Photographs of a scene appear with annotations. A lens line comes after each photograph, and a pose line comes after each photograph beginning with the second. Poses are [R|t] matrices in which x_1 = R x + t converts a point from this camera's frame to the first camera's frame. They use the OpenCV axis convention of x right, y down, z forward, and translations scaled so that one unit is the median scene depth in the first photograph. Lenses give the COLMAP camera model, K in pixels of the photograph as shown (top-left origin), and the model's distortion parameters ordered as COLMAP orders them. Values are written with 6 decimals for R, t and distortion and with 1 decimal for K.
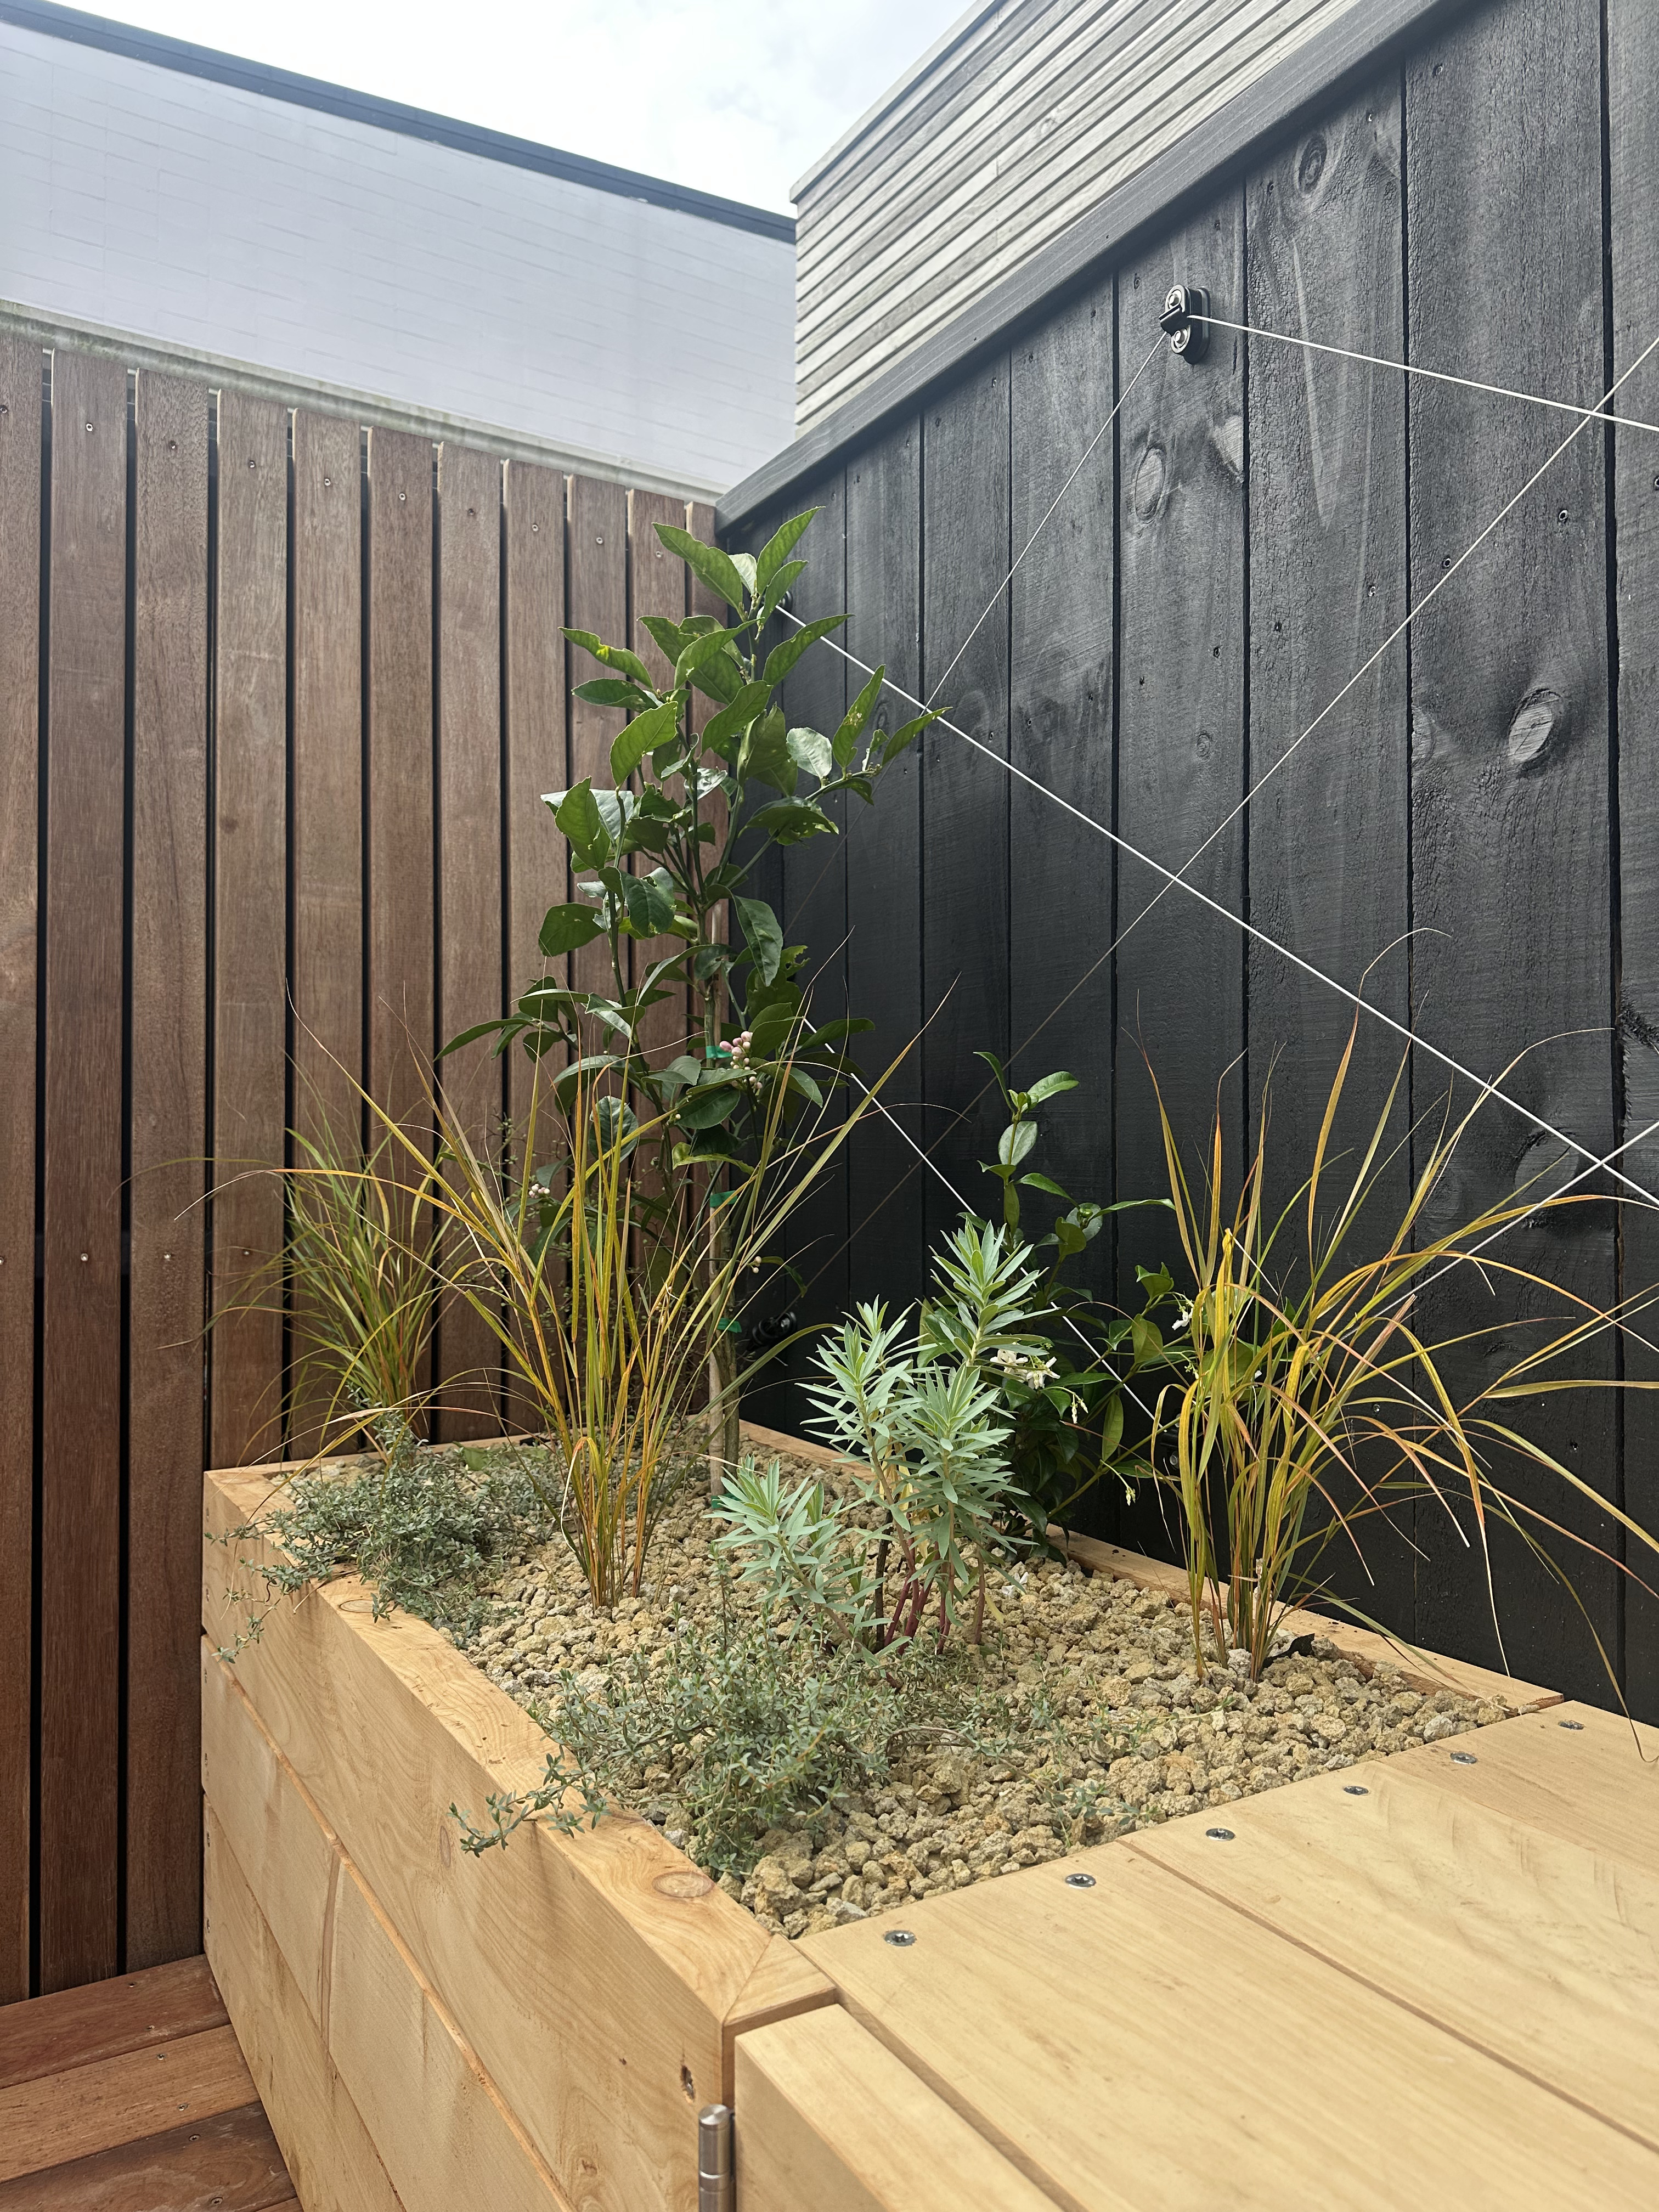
lens RADIAL K [[1559.2, 0, 823.6], [0, 1559.2, 1110.4], [0, 0, 1]] dist [0.000723, -0.000818]
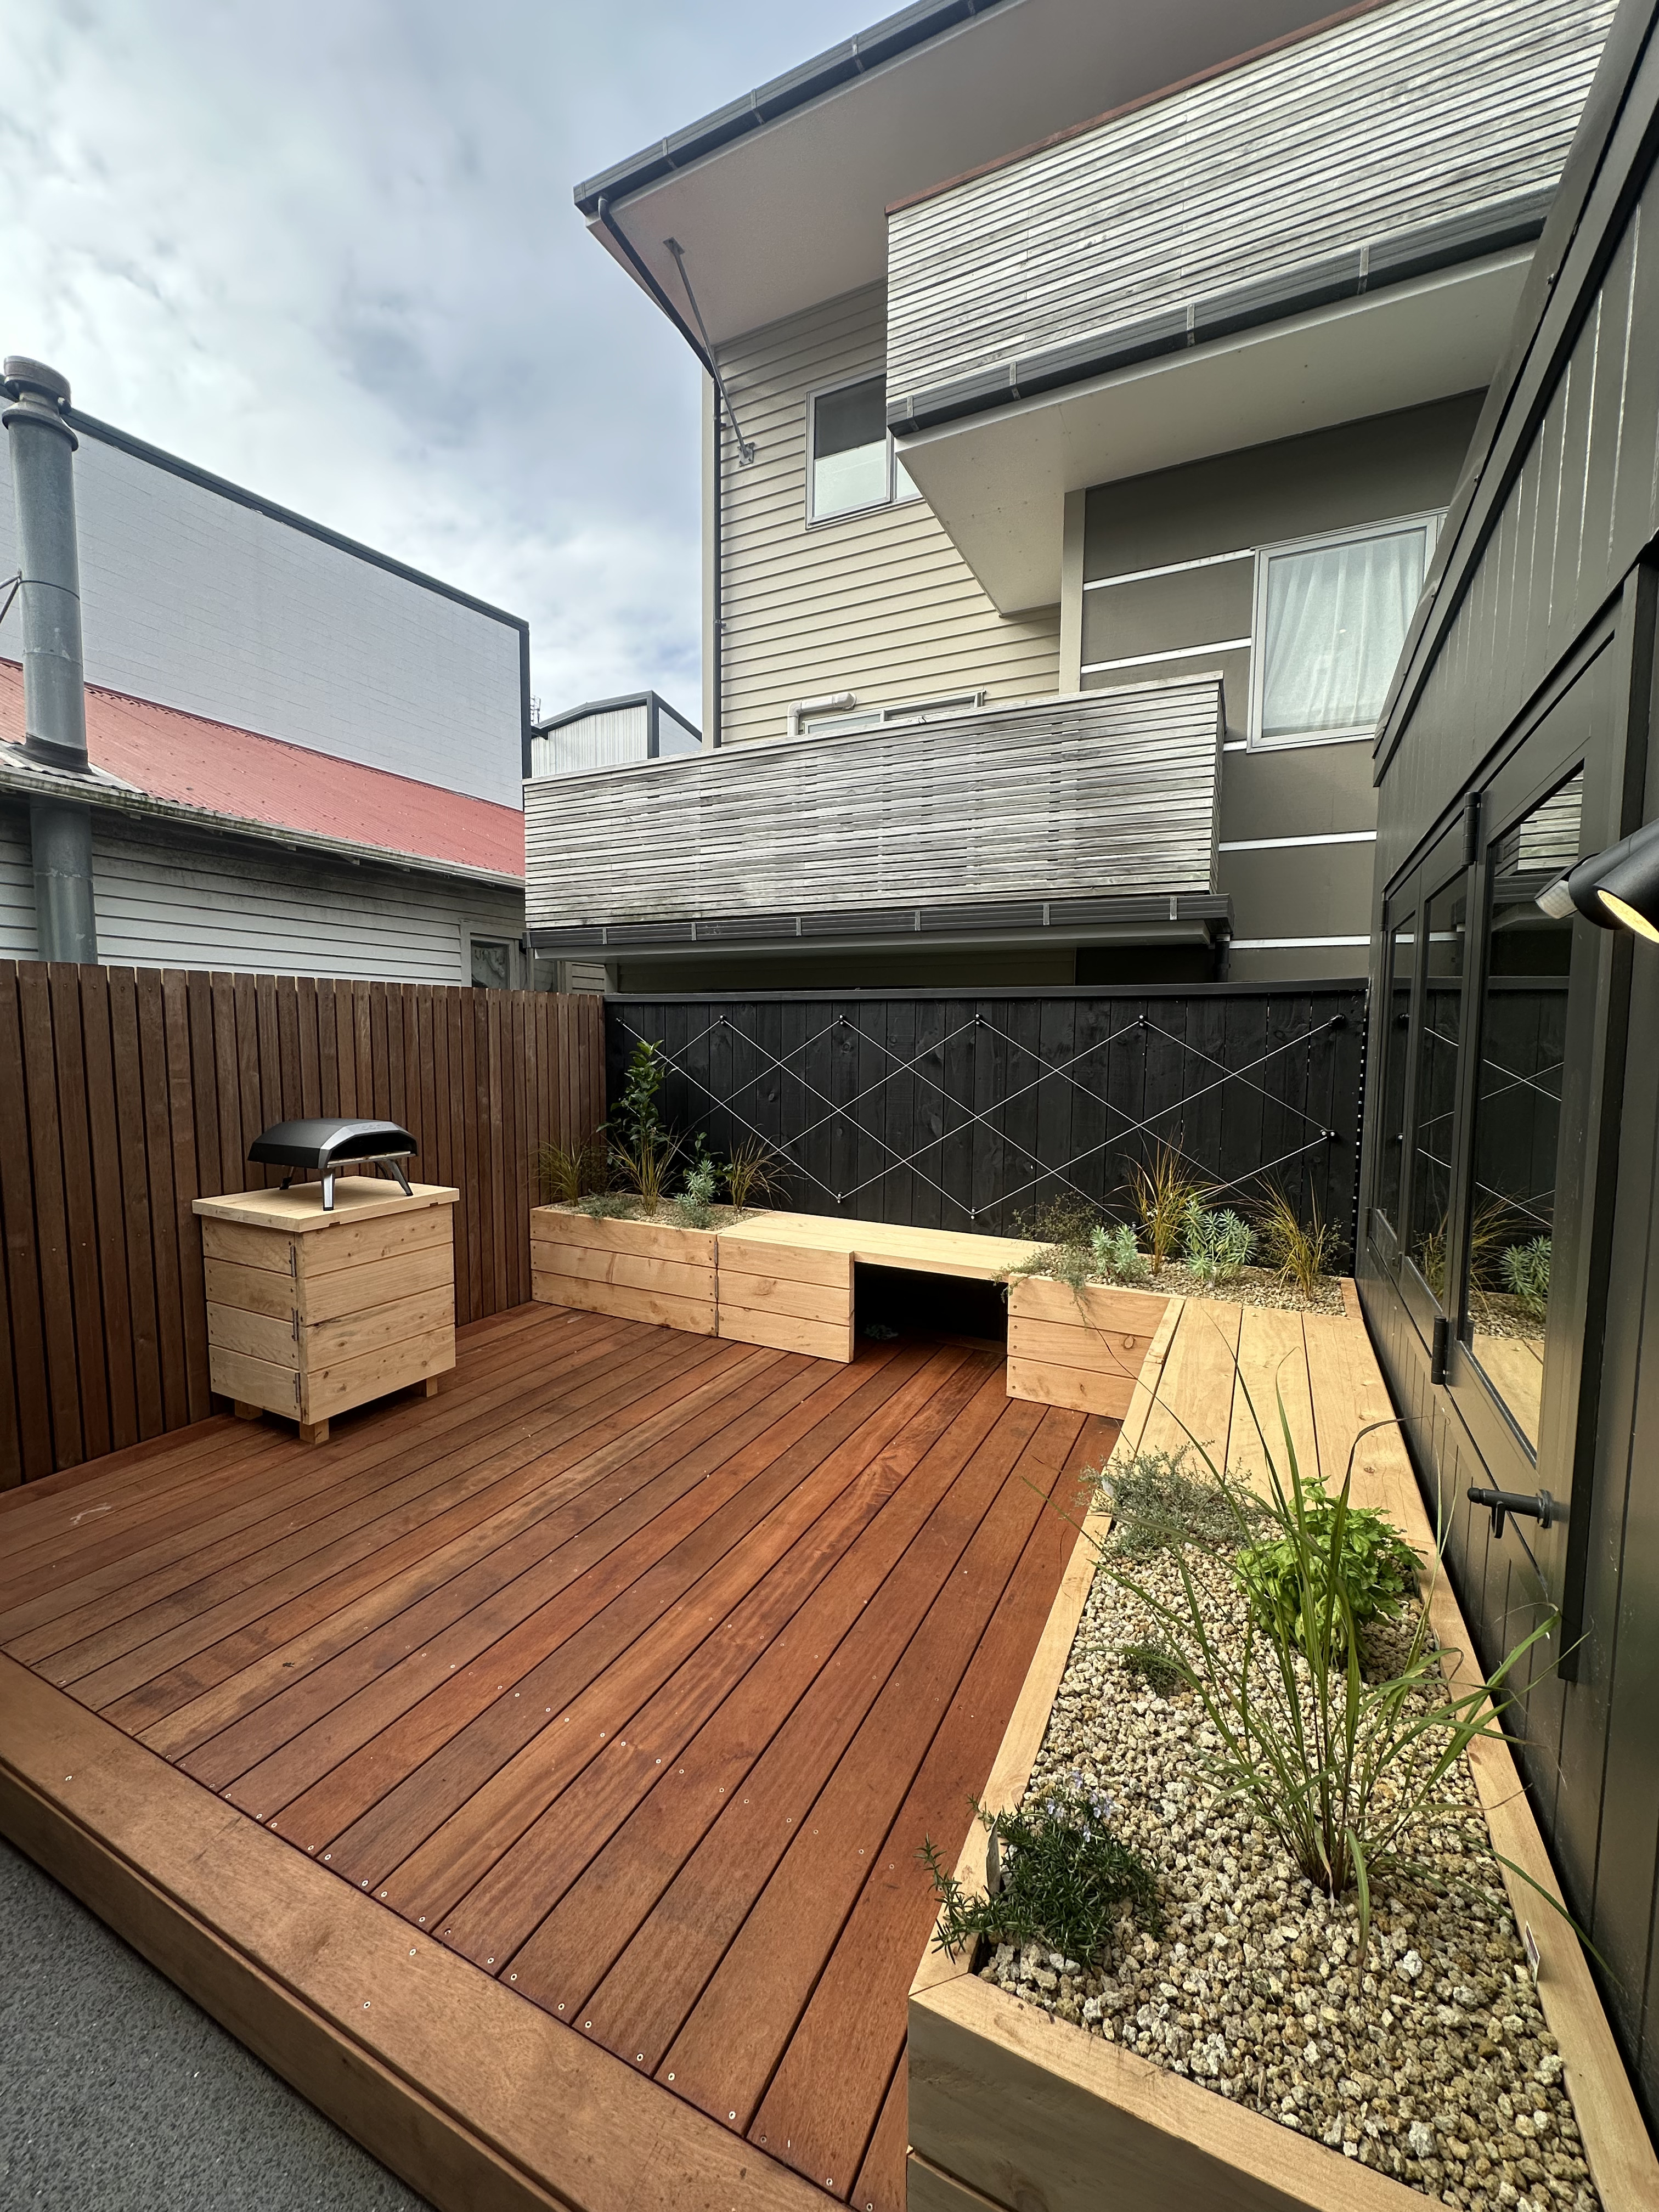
lens RADIAL K [[885.6, 0, 833.3], [0, 885.6, 1108.7], [0, 0, 1]] dist [0.001336, 0.000067]
pose [[0.849803, -0.033129, 0.526059, -1.639186], [-0.020089, 0.995262, 0.095131, -0.603346], [-0.526718, -0.091411, 0.845111, -2.961526]]
